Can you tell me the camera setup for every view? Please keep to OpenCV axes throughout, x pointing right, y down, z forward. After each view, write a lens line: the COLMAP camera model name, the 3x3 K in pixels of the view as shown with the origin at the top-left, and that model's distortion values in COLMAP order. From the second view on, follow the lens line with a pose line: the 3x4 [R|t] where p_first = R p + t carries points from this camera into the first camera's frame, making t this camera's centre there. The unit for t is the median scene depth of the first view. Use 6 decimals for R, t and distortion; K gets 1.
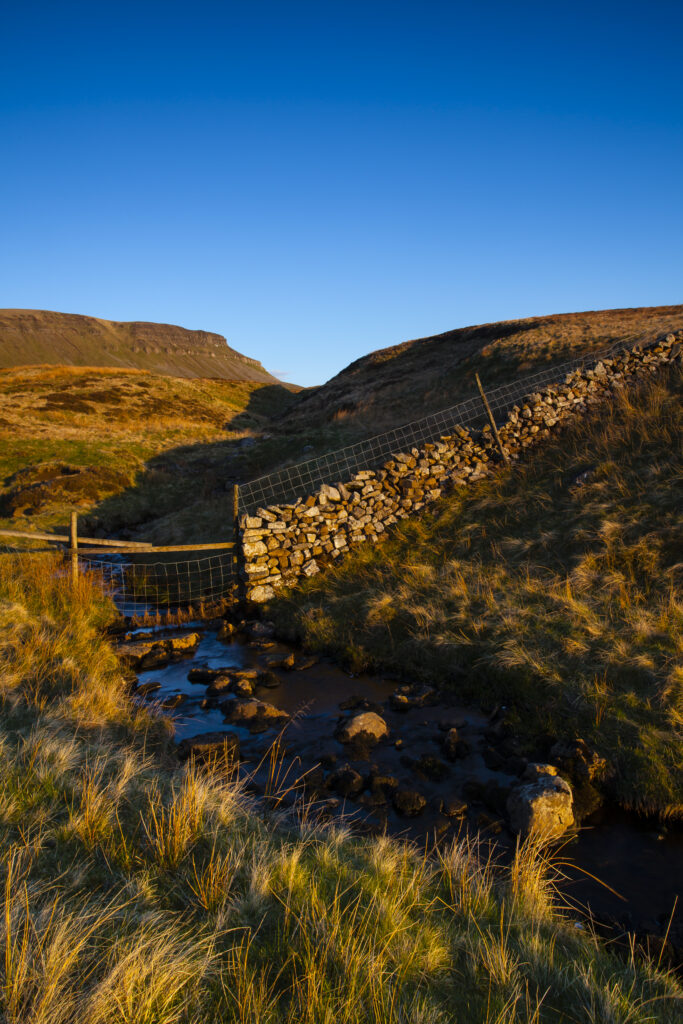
lens RADIAL K [[652.7, 0, 341.5], [0, 652.7, 512.0], [0, 0, 1]] dist [-0.048931, -0.000374]
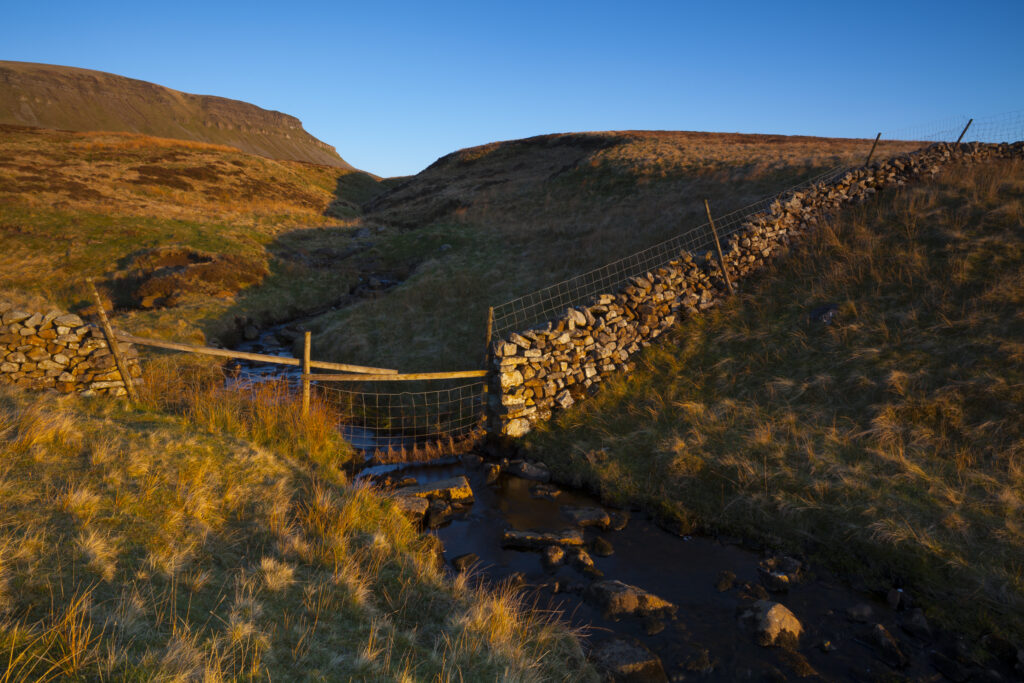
lens RADIAL K [[594.2, 0, 512.0], [0, 594.2, 341.5], [0, 0, 1]] dist [-0.056219, 0.031438]
pose [[0.982765, 0.035851, 0.181347, -0.234744], [-0.049166, 0.996372, 0.069470, -0.044045], [-0.178199, -0.077189, 0.980962, 0.152021]]
